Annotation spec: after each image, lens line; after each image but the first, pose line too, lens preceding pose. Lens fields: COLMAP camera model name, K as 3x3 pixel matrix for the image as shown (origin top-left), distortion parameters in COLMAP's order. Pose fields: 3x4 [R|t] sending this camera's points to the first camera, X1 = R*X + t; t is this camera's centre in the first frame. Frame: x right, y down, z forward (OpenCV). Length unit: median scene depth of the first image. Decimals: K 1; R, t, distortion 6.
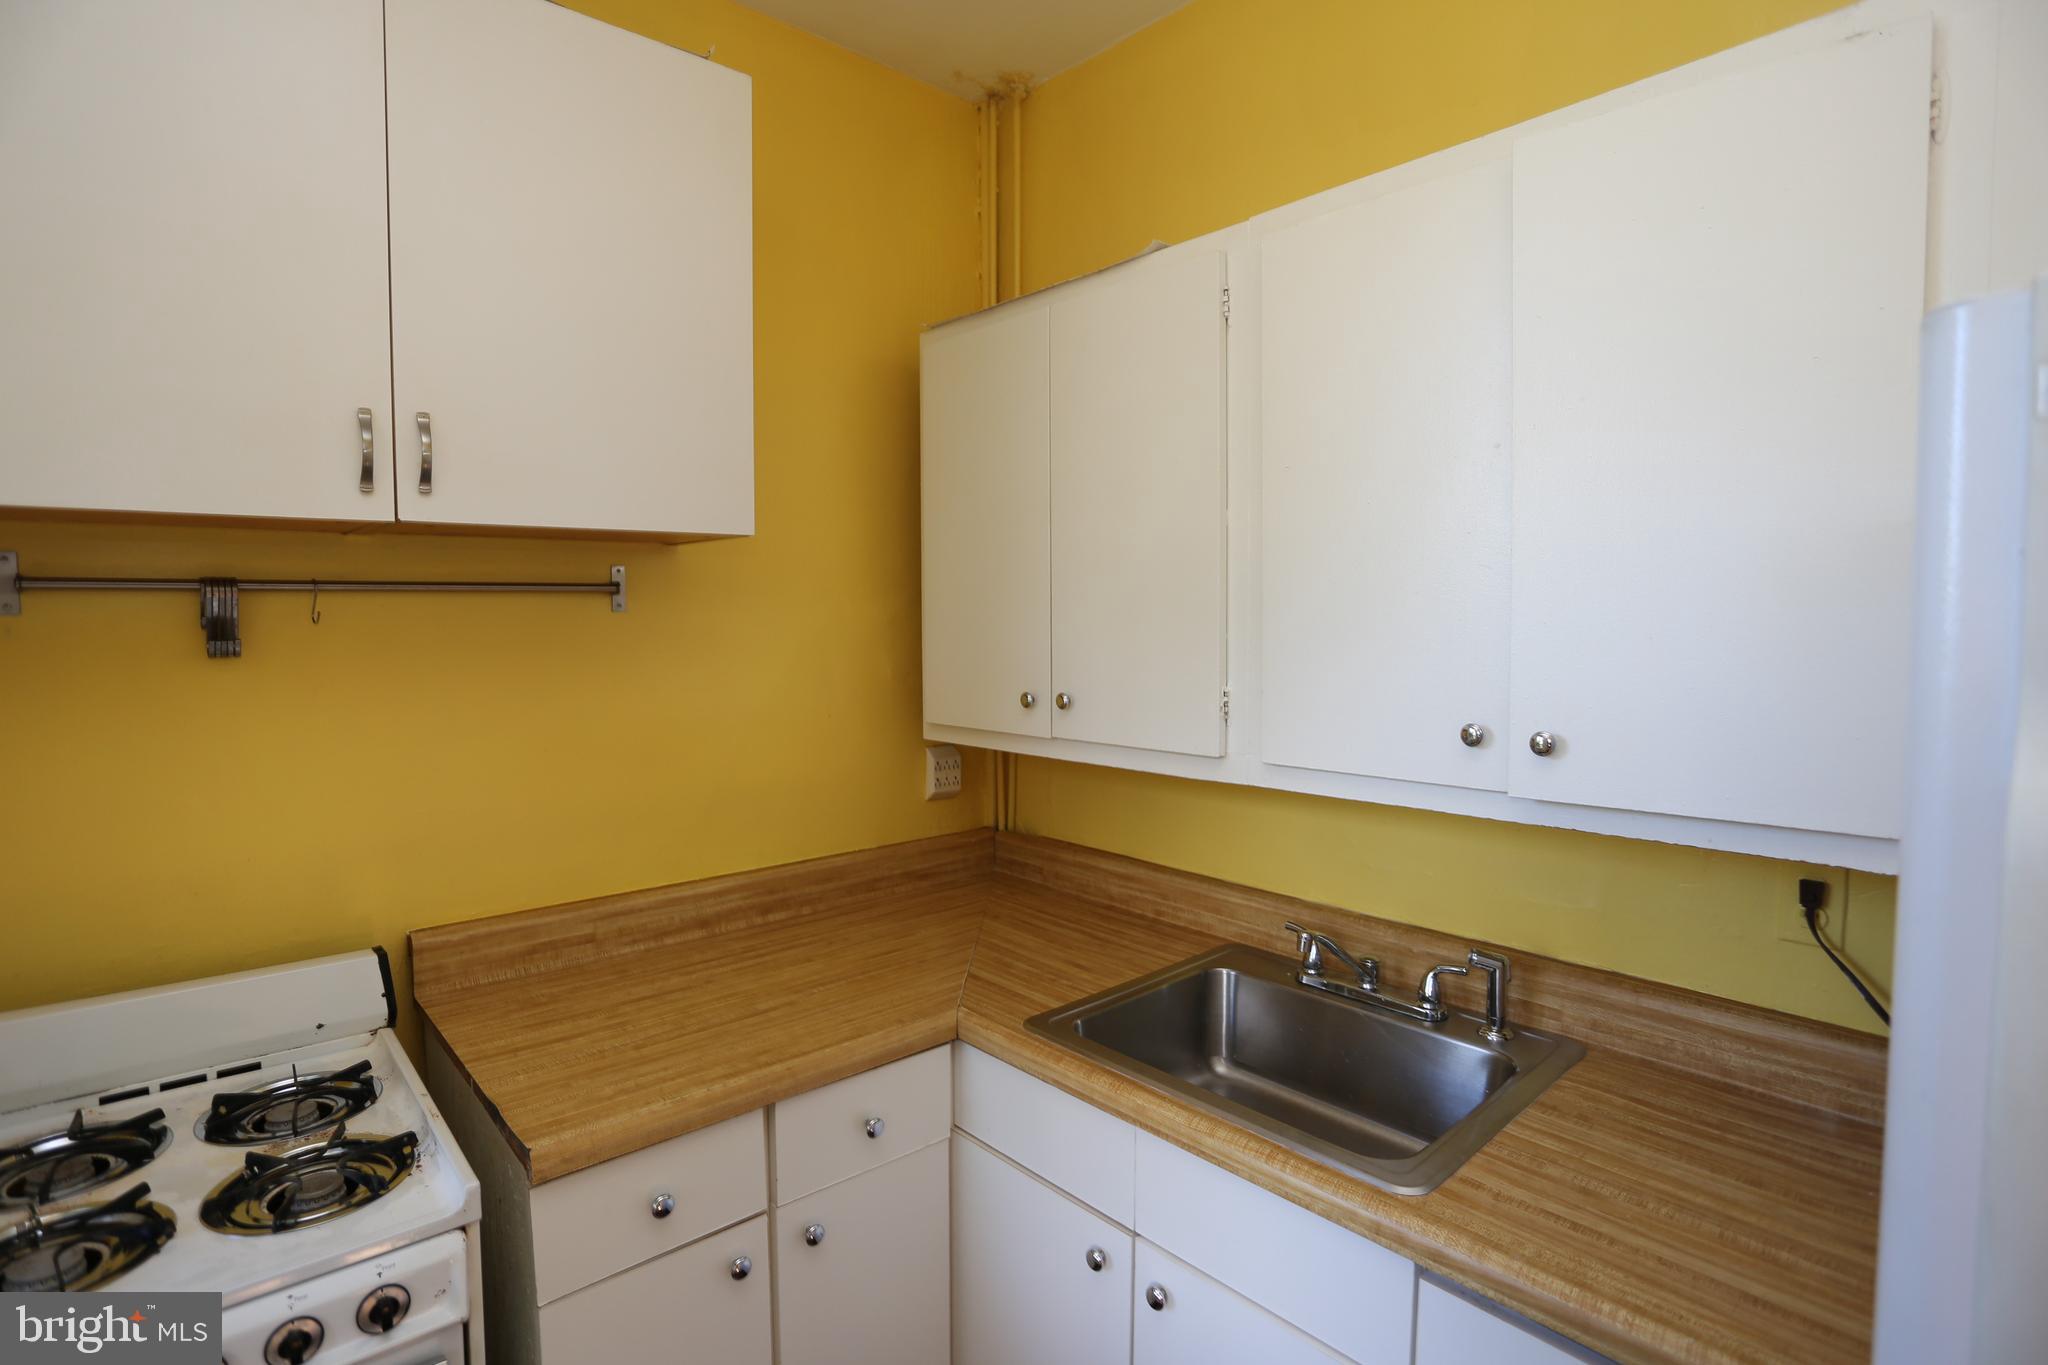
lens RADIAL K [[1013.5, 0, 1043.5], [0, 1013.5, 671.0], [0, 0, 1]] dist [-0.056239, 0.019459]
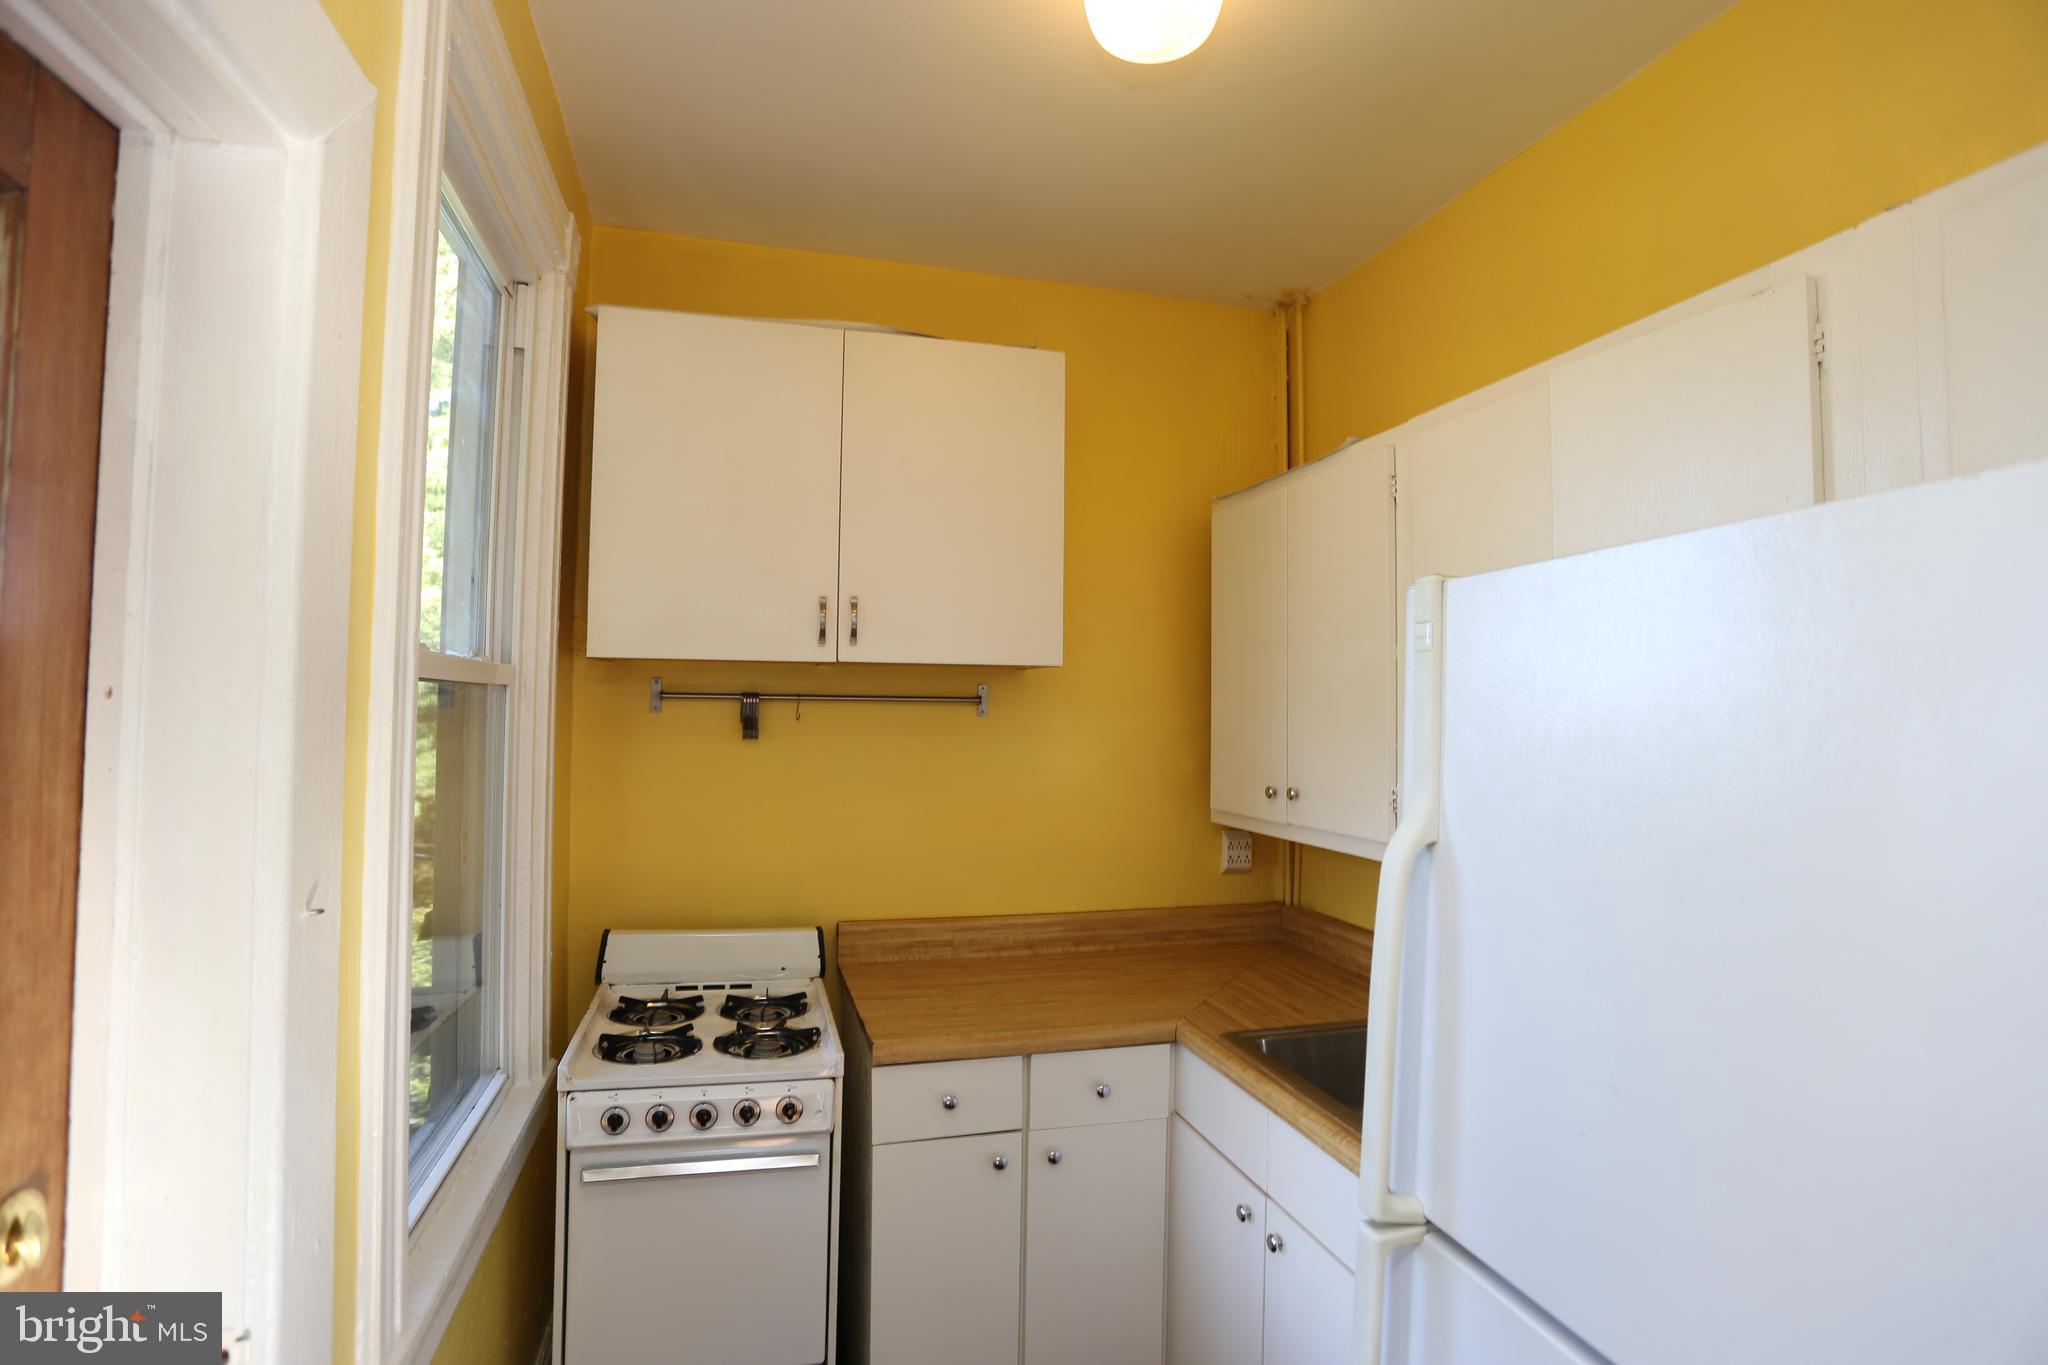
lens RADIAL K [[1013.5, 0, 1040.6], [0, 1013.5, 673.8], [0, 0, 1]] dist [-0.056239, 0.019459]
pose [[0.903654, 0.001595, -0.428260, 0.347276], [-0.041333, 0.995649, -0.083509, -0.001624], [0.426264, 0.093164, 0.899789, -0.346368]]
